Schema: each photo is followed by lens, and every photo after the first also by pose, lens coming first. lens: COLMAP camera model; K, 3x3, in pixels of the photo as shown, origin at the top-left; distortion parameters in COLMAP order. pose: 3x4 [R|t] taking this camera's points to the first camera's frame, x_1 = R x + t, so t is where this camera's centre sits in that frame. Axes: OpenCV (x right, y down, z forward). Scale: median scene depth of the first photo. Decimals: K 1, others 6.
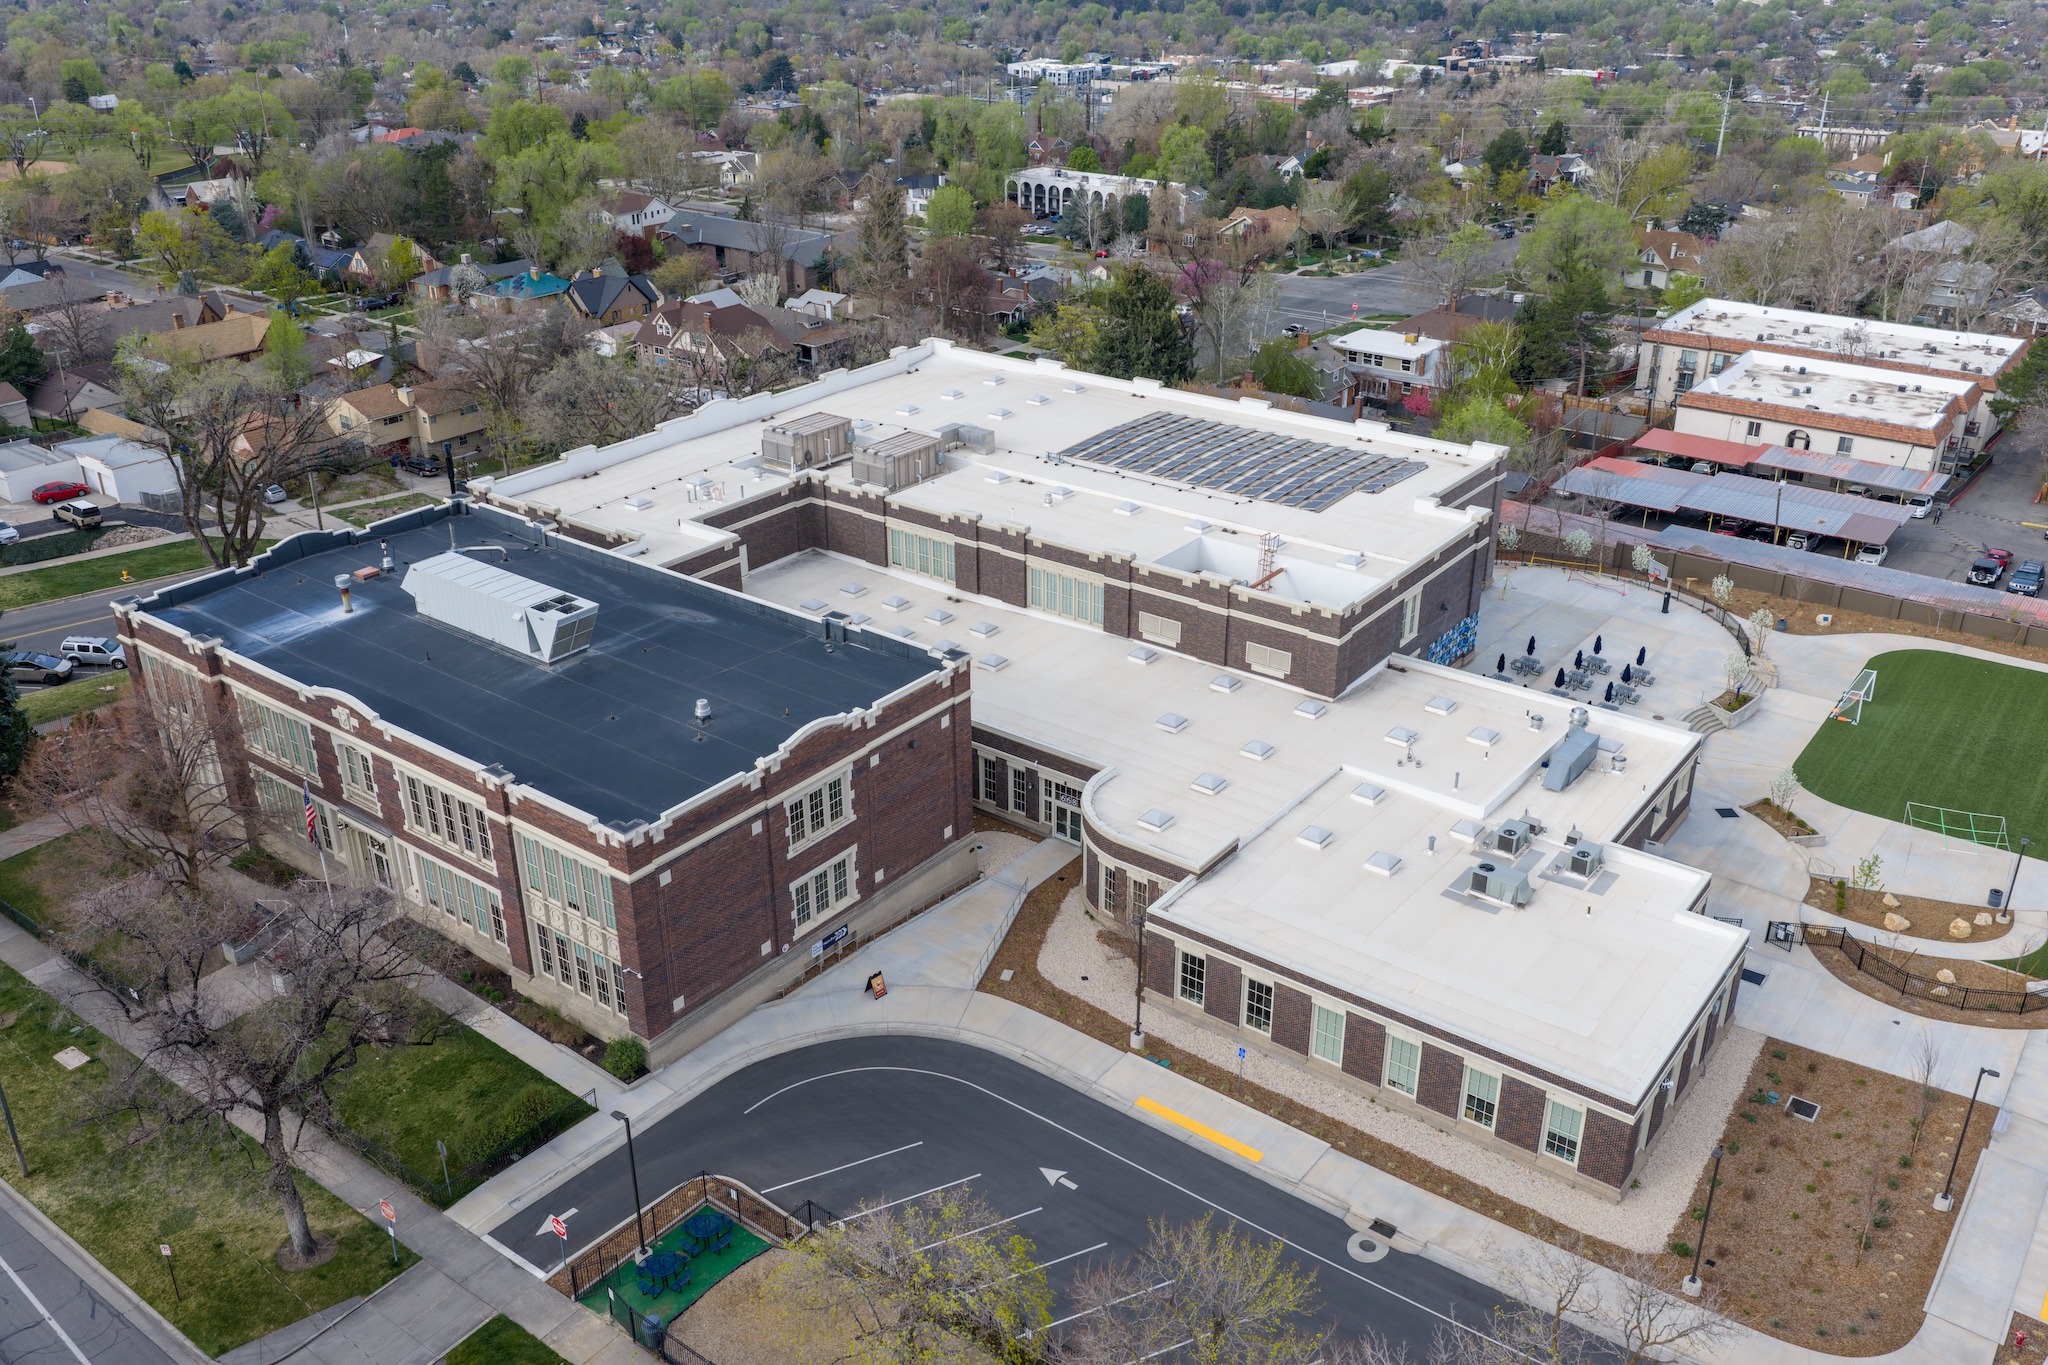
lens RADIAL K [[1708.0, 0, 1030.2], [0, 1708.0, 685.5], [0, 0, 1]] dist [0.011491, -0.013848]
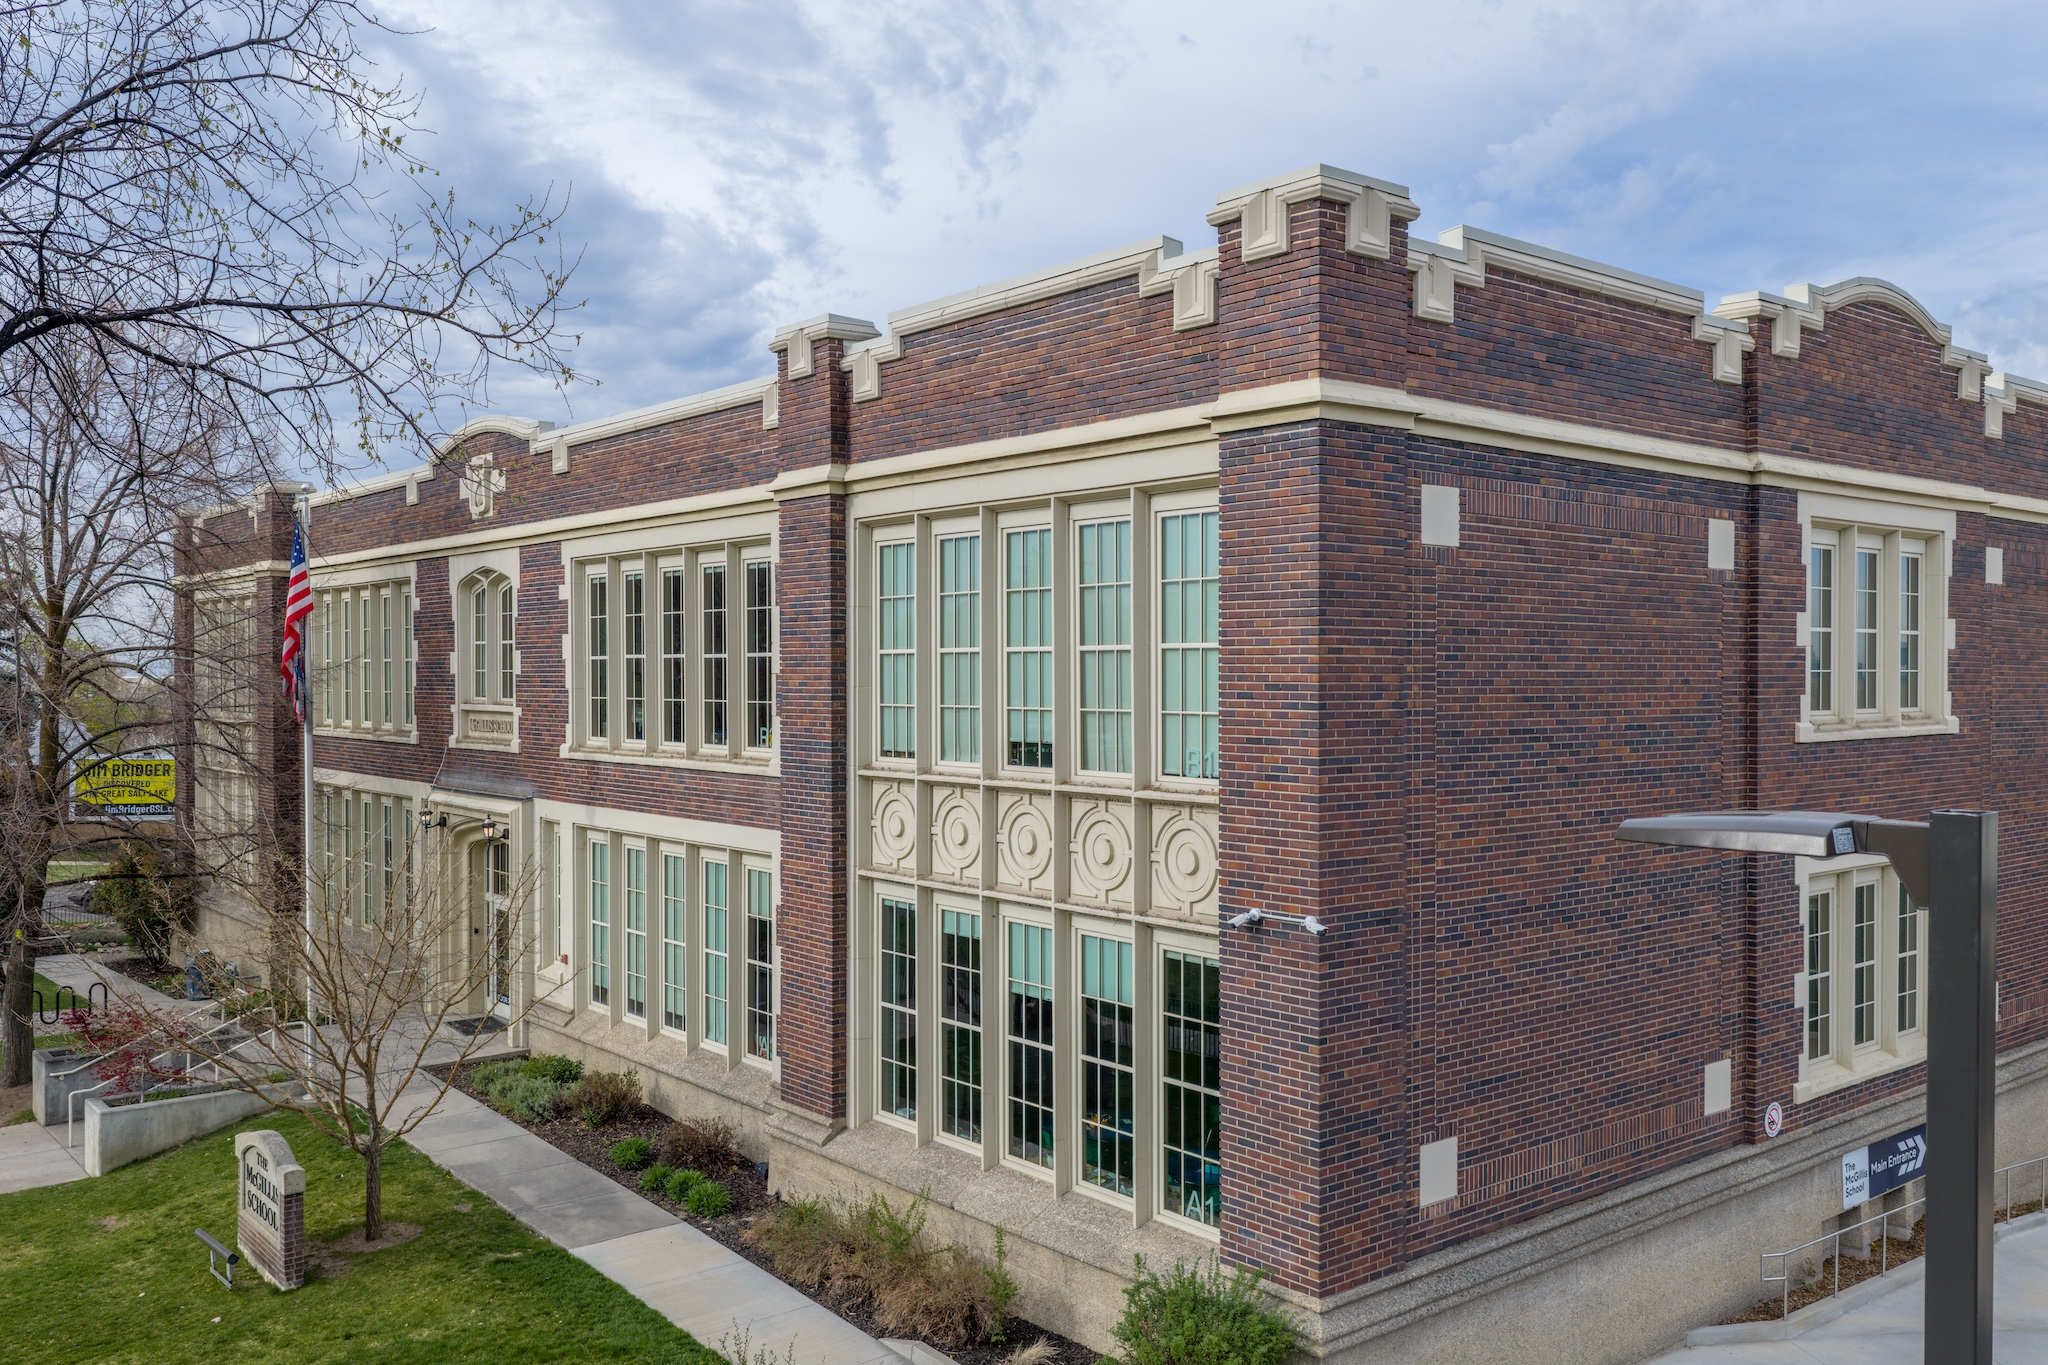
lens RADIAL K [[1701.2, 0, 1029.5], [0, 1701.2, 686.1], [0, 0, 1]] dist [0.029100, -0.061512]
pose [[0.973612, 0.002745, -0.228191, -0.200371], [-0.099526, 0.904930, -0.413759, 0.219437], [0.205361, 0.425552, 0.881324, 0.739795]]
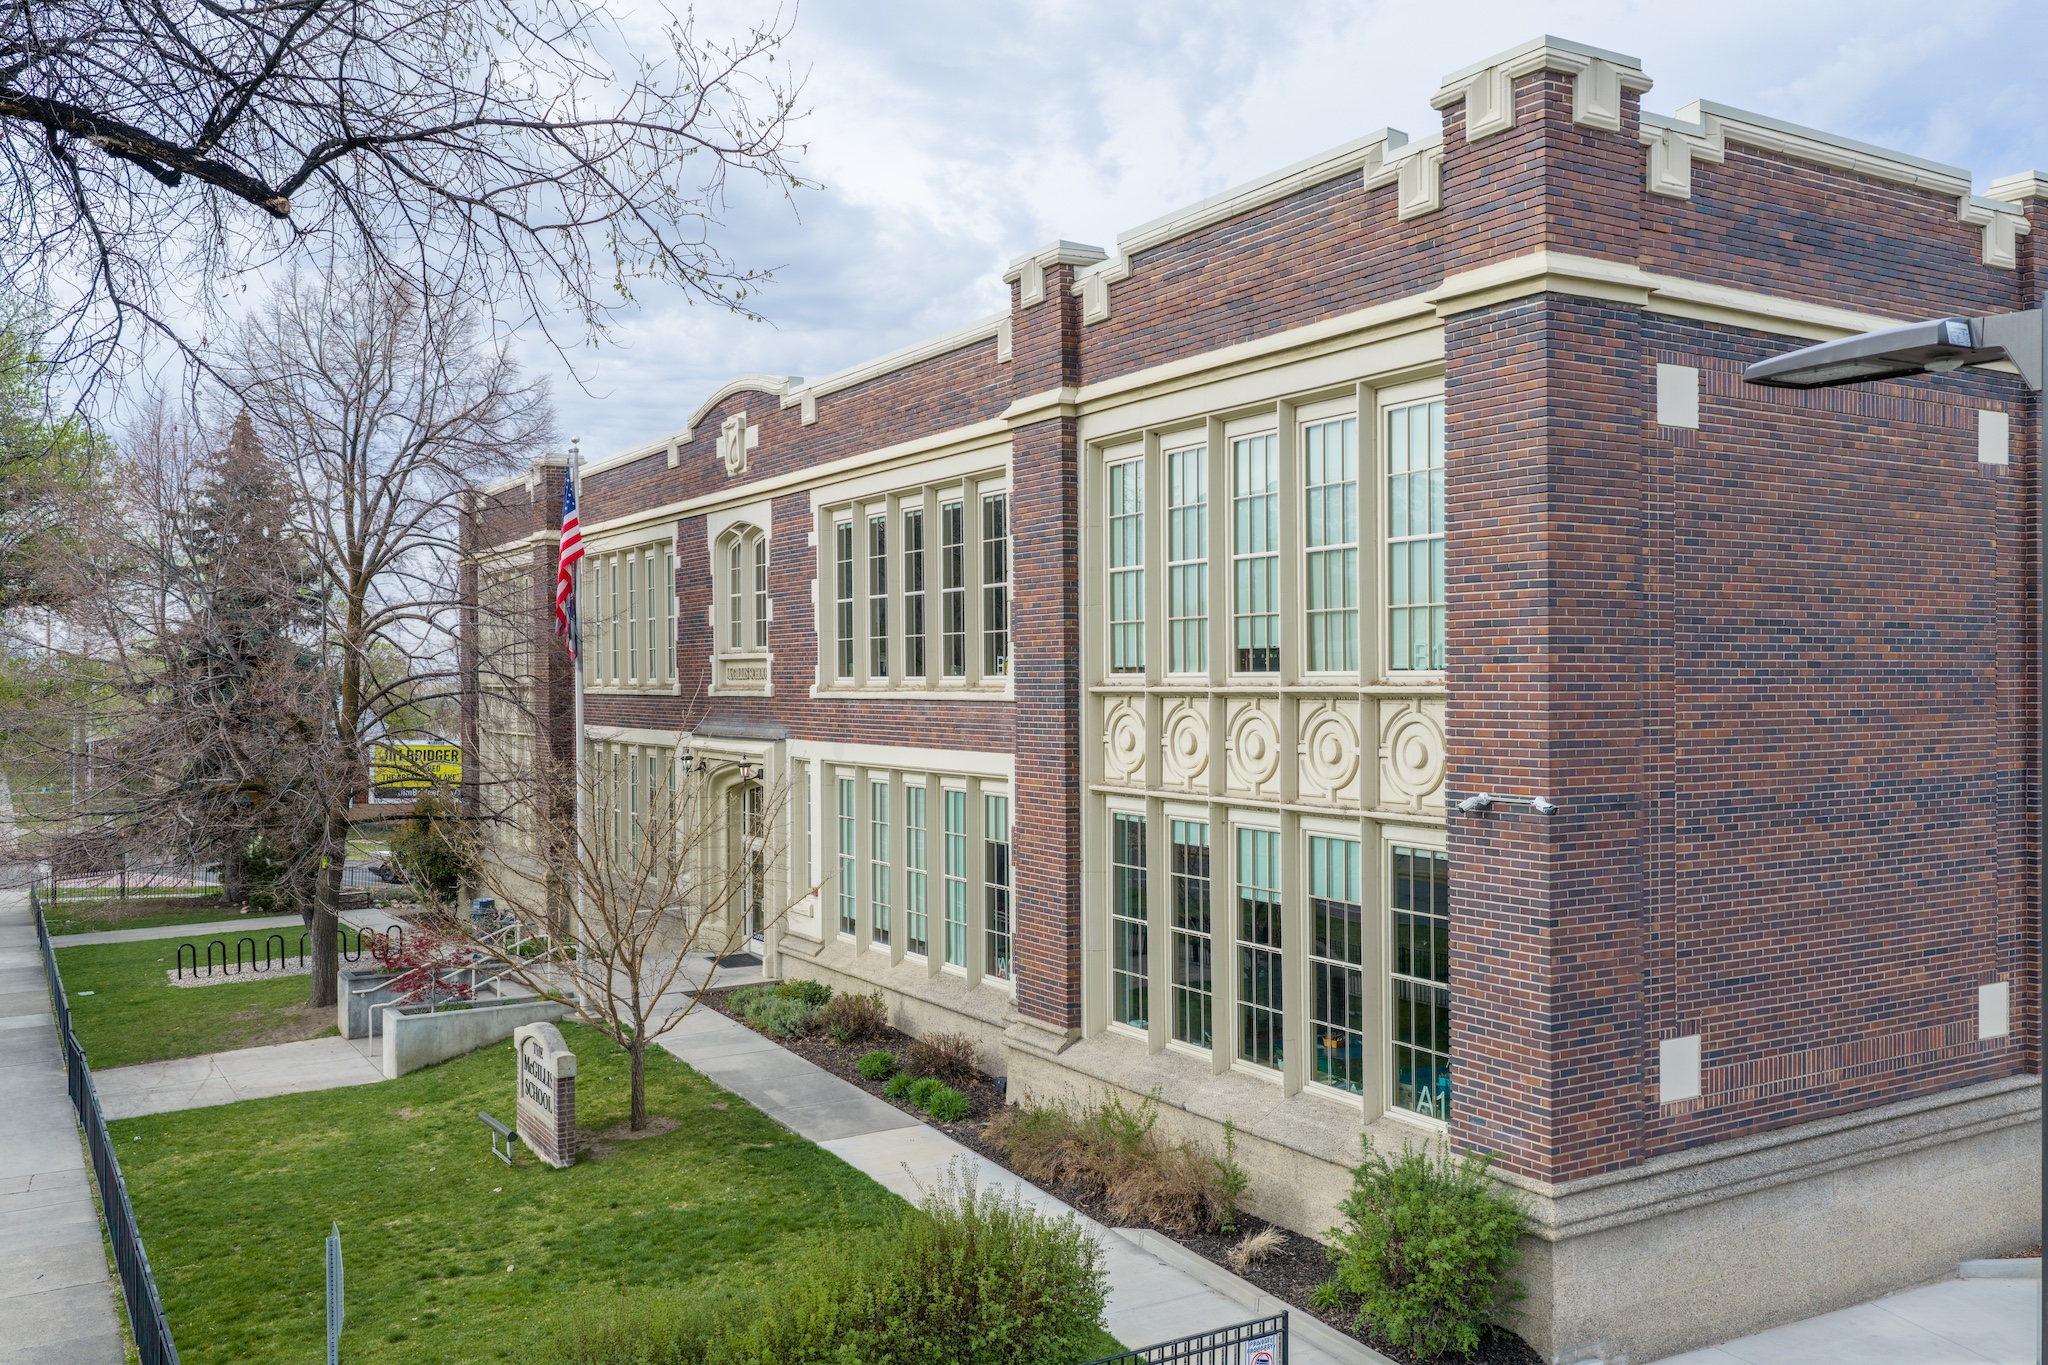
lens RADIAL K [[1708.0, 0, 1030.2], [0, 1708.0, 685.5], [0, 0, 1]] dist [0.011491, -0.013848]
pose [[0.930554, -0.003588, -0.366137, -0.196206], [-0.153691, 0.903772, -0.399469, 0.234574], [0.332337, 0.427999, 0.840457, 0.742532]]
